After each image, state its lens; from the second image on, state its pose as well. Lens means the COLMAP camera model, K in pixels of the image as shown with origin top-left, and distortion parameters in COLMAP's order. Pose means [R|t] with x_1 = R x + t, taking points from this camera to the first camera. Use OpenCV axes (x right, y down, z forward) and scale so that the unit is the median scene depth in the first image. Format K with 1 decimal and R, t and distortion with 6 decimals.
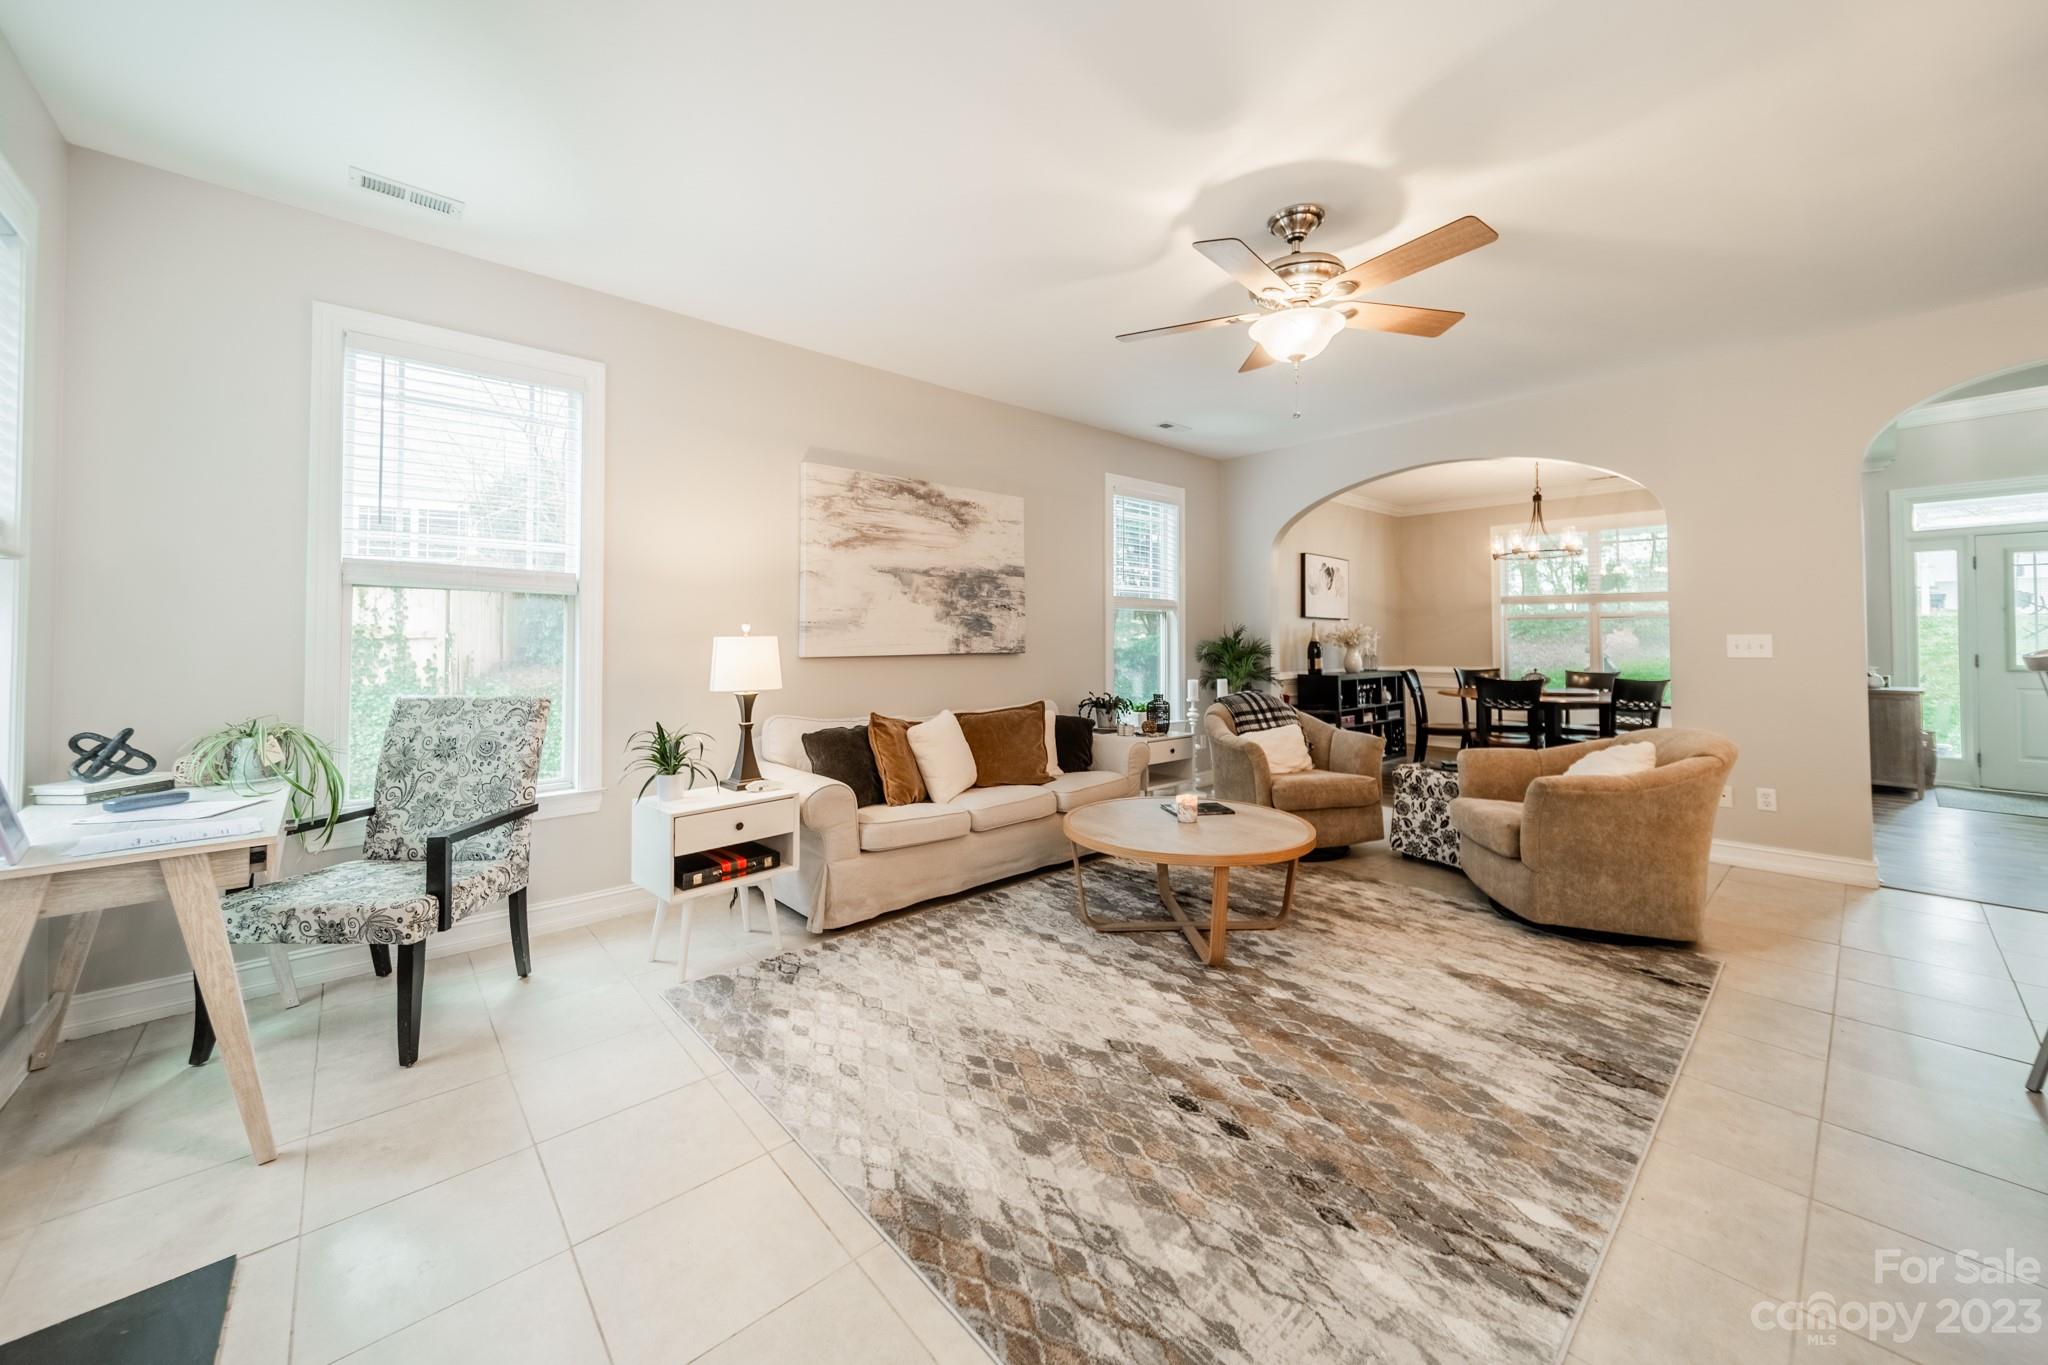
lens RADIAL K [[744.3, 0, 987.1], [0, 744.3, 622.2], [0, 0, 1]] dist [0.001729, 0.000016]
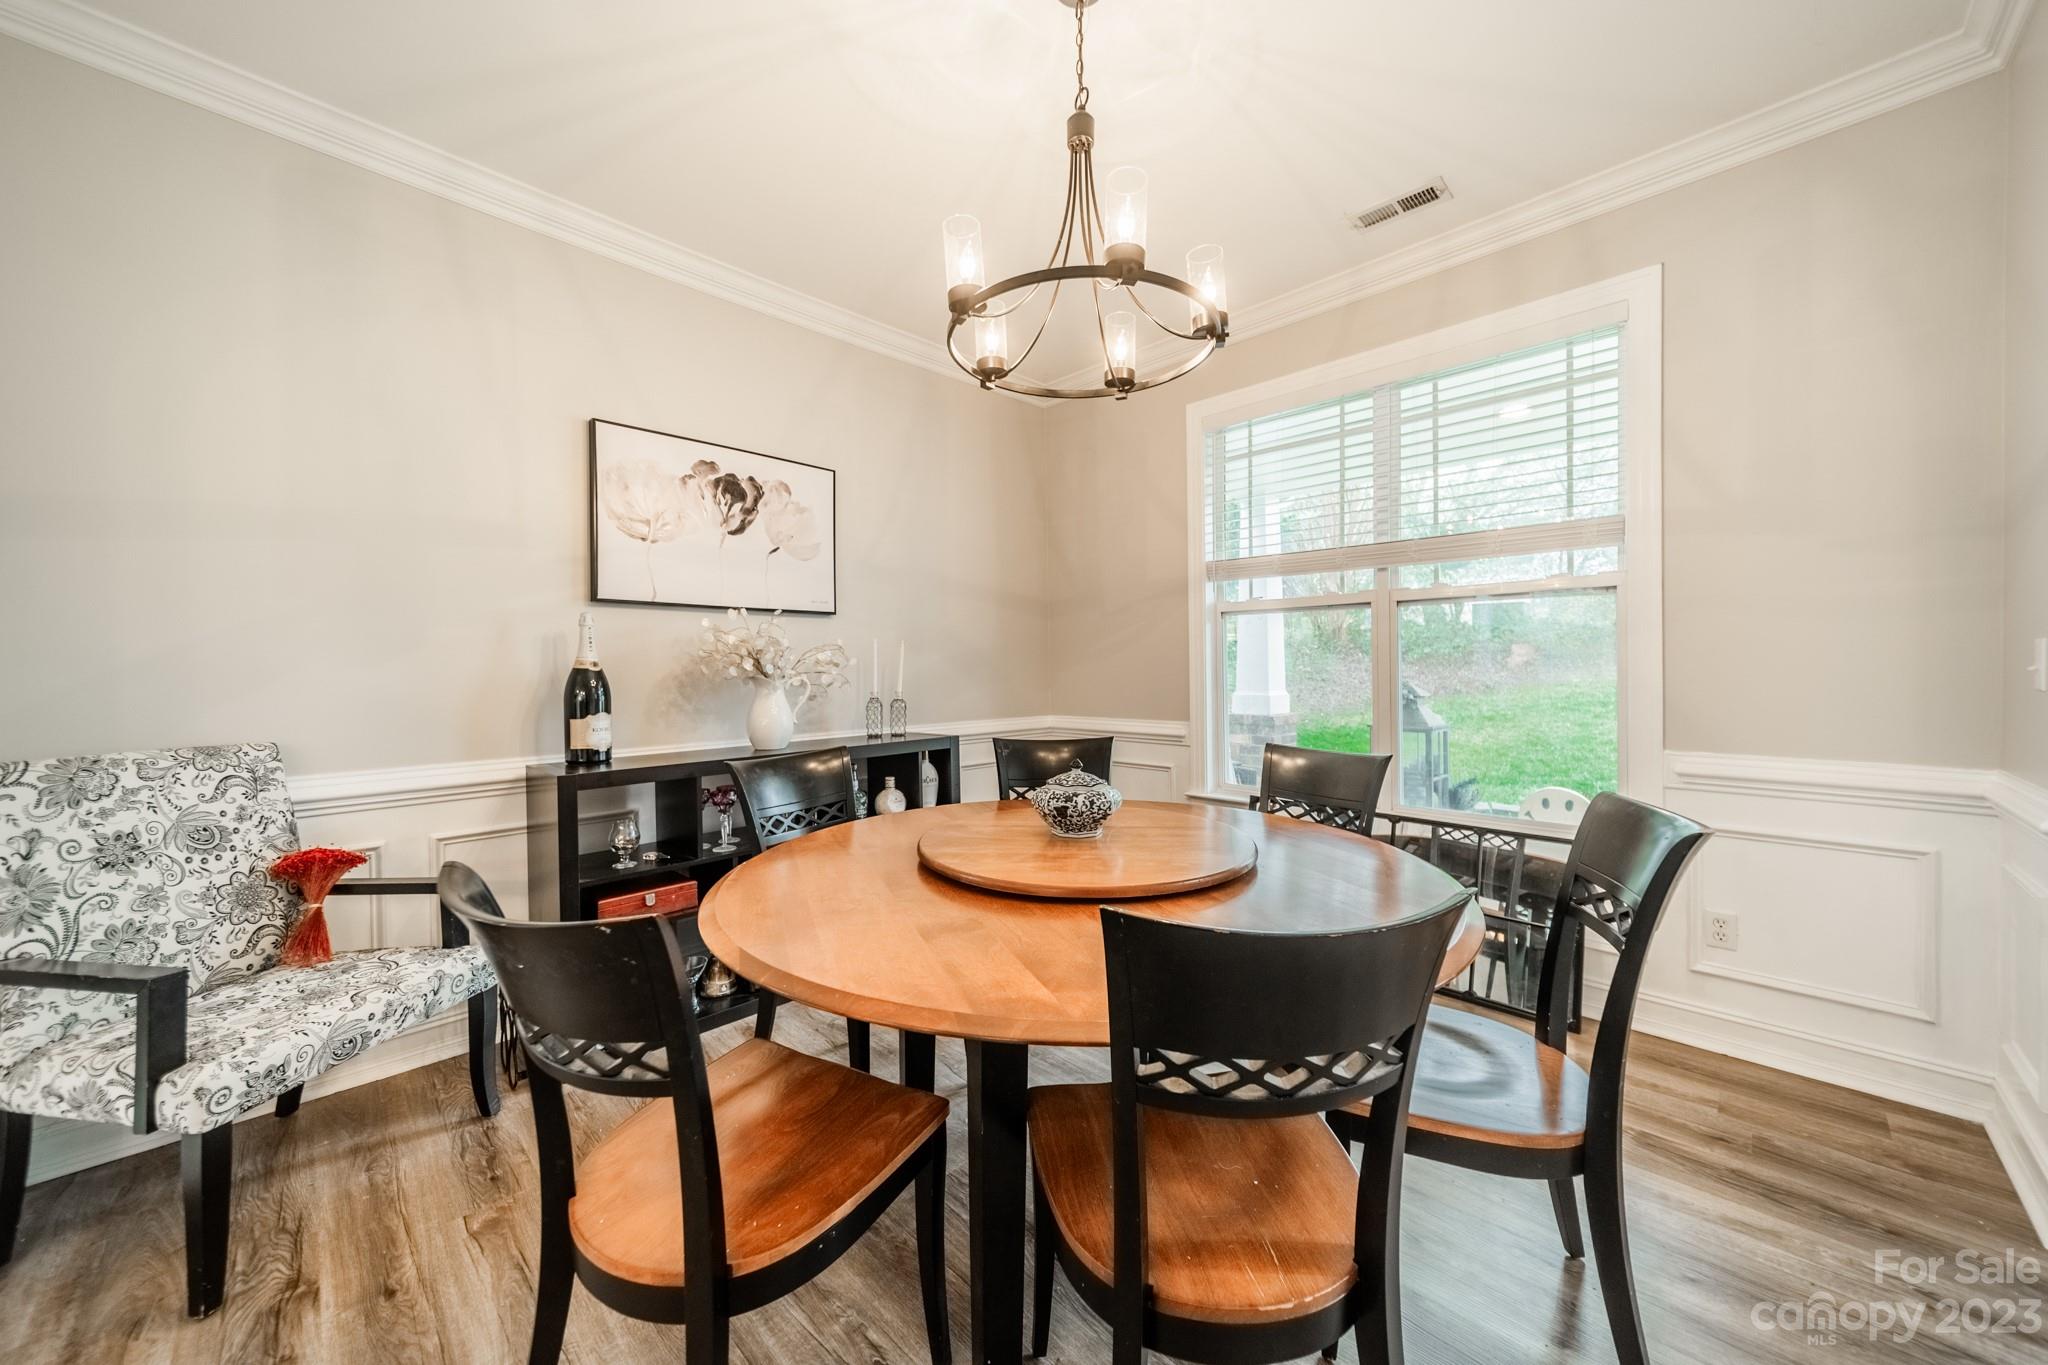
lens RADIAL K [[713.8, 0, 1020.4], [0, 713.8, 677.0], [0, 0, 1]] dist [0.000244, -0.000118]
pose [[0.997045, -0.013403, 0.075637, 1.526928], [0.010733, 0.999309, 0.035596, 0.048731], [-0.076062, -0.034679, 0.996500, 1.622184]]
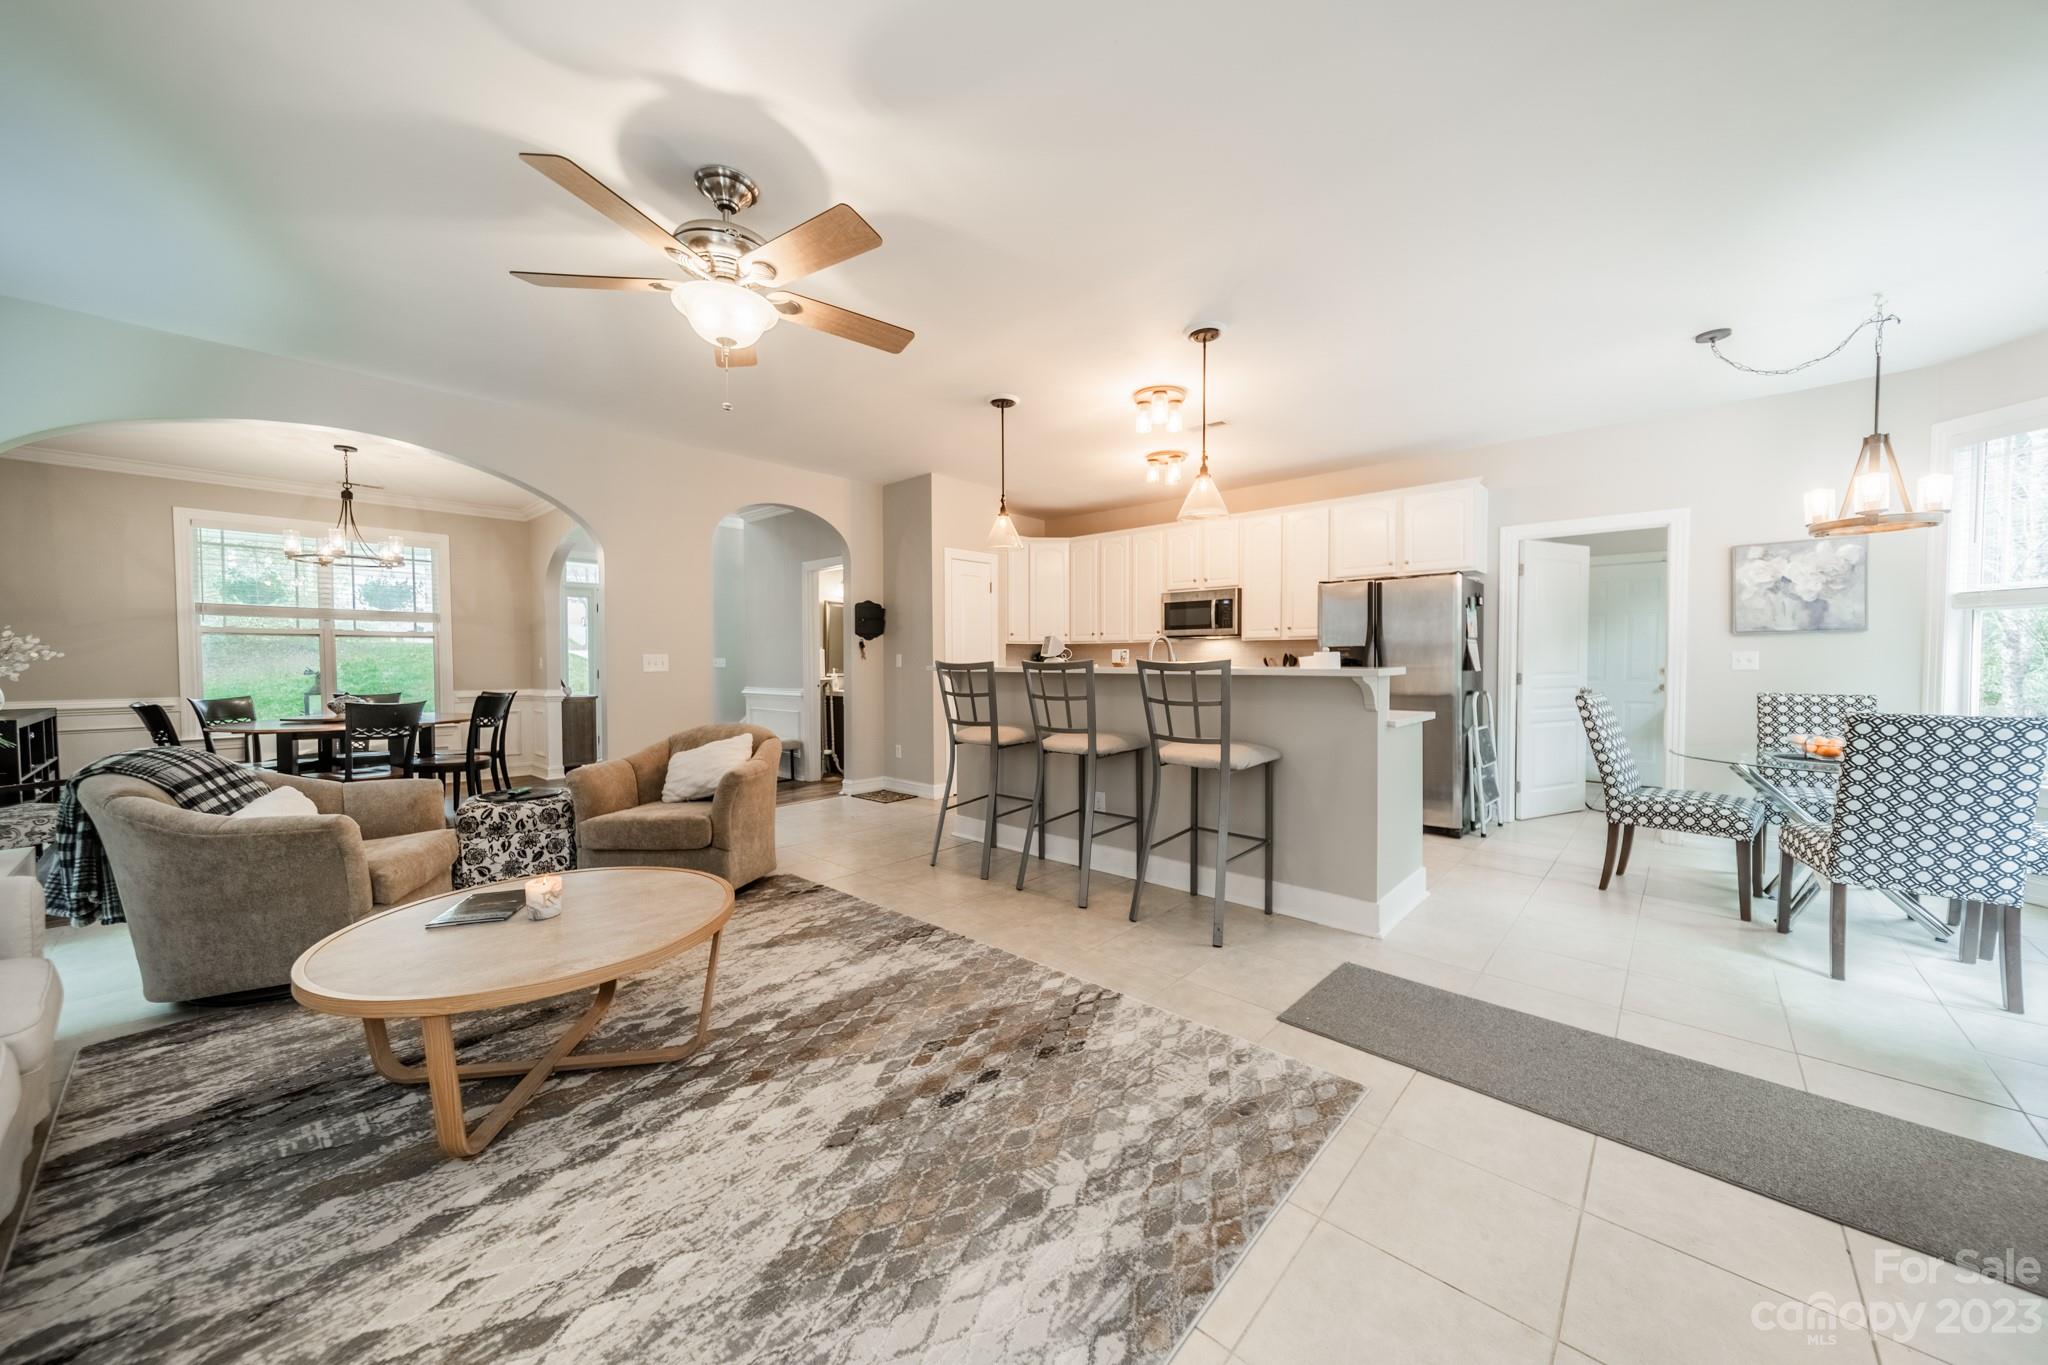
lens RADIAL K [[726.9, 0, 1052.0], [0, 726.9, 676.0], [0, 0, 1]] dist [0.002227, 0.000085]
pose [[-0.152182, -0.019834, 0.988154, -0.500343], [-0.019443, 0.999665, 0.017071, 0.027463], [-0.988161, -0.016615, -0.152516, 0.694751]]
